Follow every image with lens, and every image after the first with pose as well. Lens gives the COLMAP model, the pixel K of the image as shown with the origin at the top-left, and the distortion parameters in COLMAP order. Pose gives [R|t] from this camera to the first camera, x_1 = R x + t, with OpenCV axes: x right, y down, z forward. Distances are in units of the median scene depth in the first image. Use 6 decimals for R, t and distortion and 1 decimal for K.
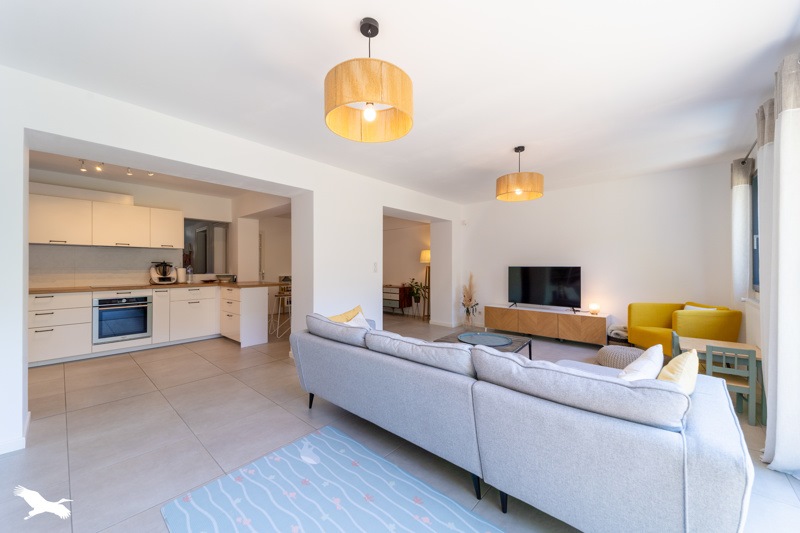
lens RADIAL K [[305.9, 0, 407.1], [0, 305.9, 265.1], [0, 0, 1]] dist [-0.000641, -0.001552]
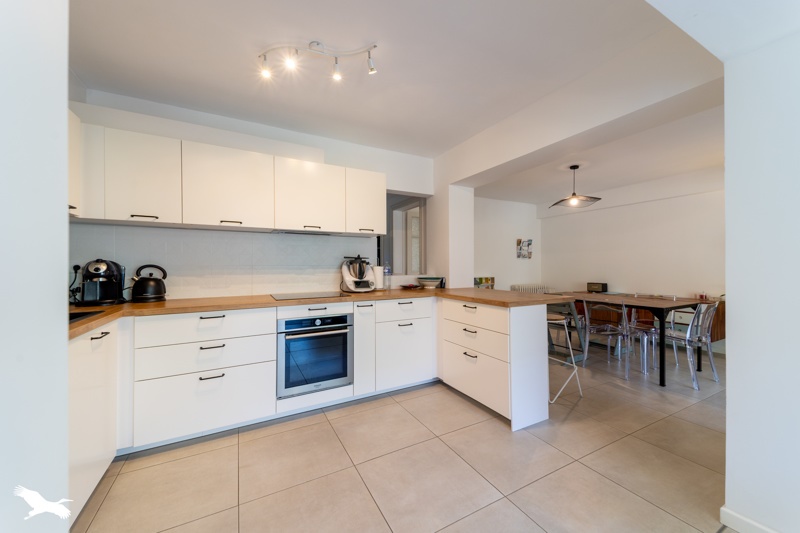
lens RADIAL K [[305.9, 0, 396.1], [0, 305.9, 265.3], [0, 0, 1]] dist [-0.000641, -0.001552]
pose [[0.935824, 0.005074, -0.352430, -0.548141], [-0.001634, 0.999948, 0.010058, 0.002130], [0.352463, -0.008837, 0.935784, 0.478771]]
